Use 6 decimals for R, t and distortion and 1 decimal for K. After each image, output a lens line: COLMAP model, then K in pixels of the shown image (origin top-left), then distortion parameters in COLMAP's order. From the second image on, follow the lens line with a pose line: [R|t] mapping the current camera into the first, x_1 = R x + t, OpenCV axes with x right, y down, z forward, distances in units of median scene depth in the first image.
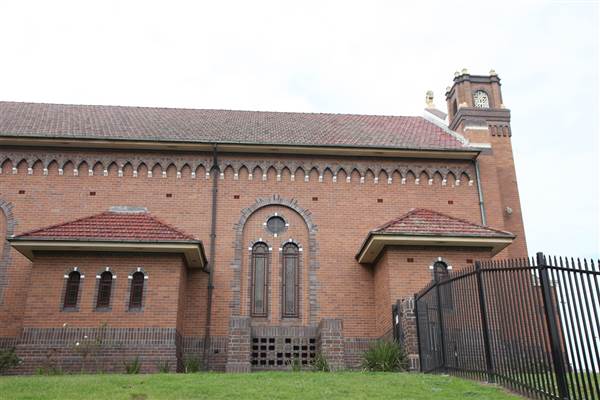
lens RADIAL K [[593.3, 0, 303.5], [0, 593.3, 192.7], [0, 0, 1]] dist [0.029811, 0.000000]
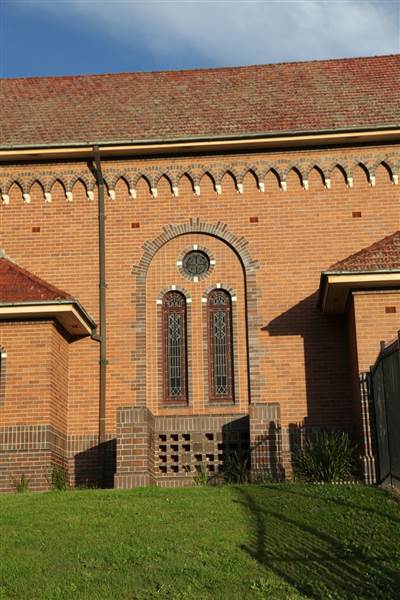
lens RADIAL K [[1022.2, 0, 182.4], [0, 1022.2, 295.9], [0, 0, 1]] dist [0.326635, 0.000000]
pose [[0.985172, -0.055940, -0.162194, 0.130041], [0.076126, 0.989725, 0.121035, -0.052978], [0.153756, -0.131587, 0.979308, -0.135955]]
